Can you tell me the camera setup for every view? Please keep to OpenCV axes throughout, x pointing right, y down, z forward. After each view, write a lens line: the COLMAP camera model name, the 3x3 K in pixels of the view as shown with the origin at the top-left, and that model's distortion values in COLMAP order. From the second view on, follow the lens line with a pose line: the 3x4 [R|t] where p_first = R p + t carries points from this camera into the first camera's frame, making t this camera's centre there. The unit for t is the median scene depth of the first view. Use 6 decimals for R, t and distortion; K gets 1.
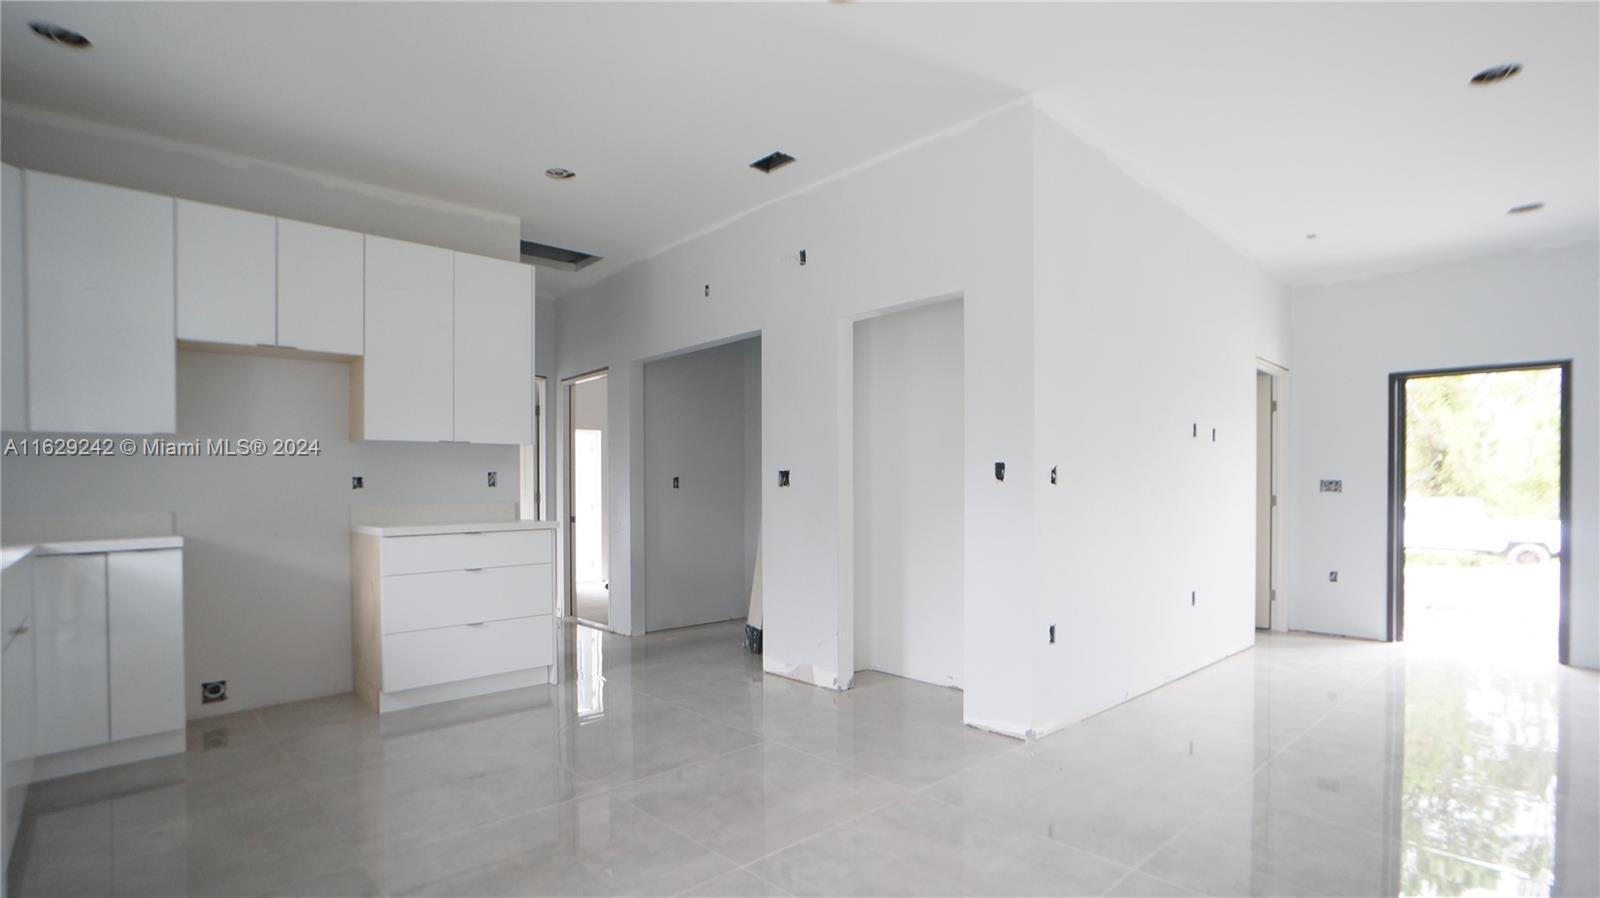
lens RADIAL K [[765.9, 0, 808.5], [0, 765.9, 476.2], [0, 0, 1]] dist [-0.051917, 0.024657]
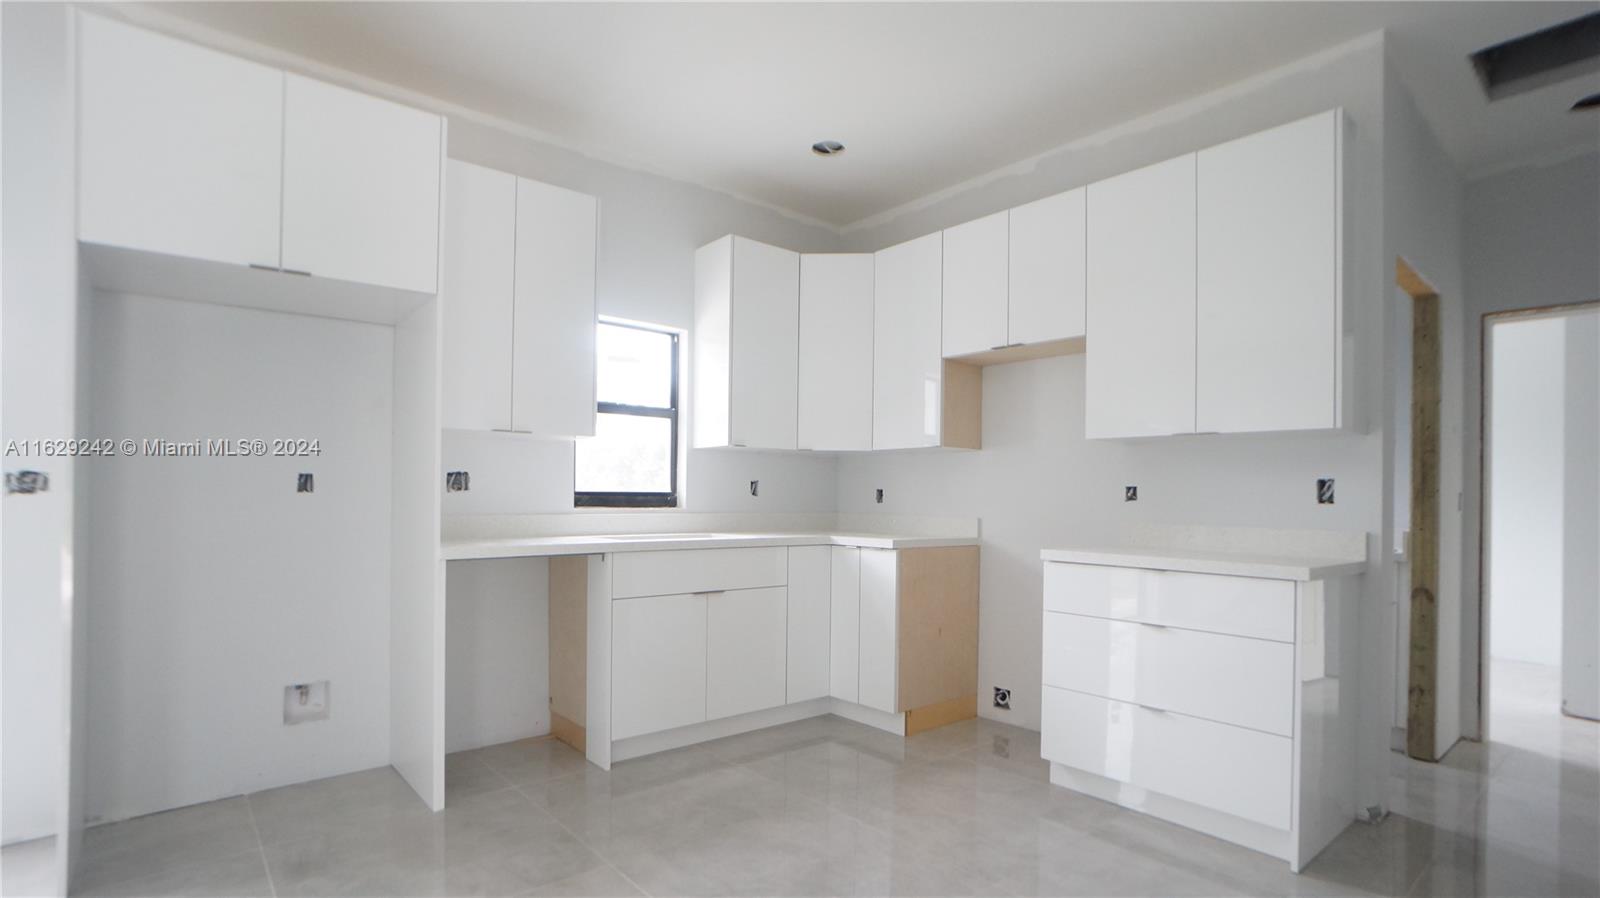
lens RADIAL K [[763.7, 0, 807.2], [0, 763.7, 482.6], [0, 0, 1]] dist [-0.055222, 0.024303]
pose [[-0.040706, -0.005998, -0.999153, 0.212770], [-0.005316, 0.999969, -0.005786, 0.003292], [0.999157, 0.005076, -0.040737, 0.683438]]
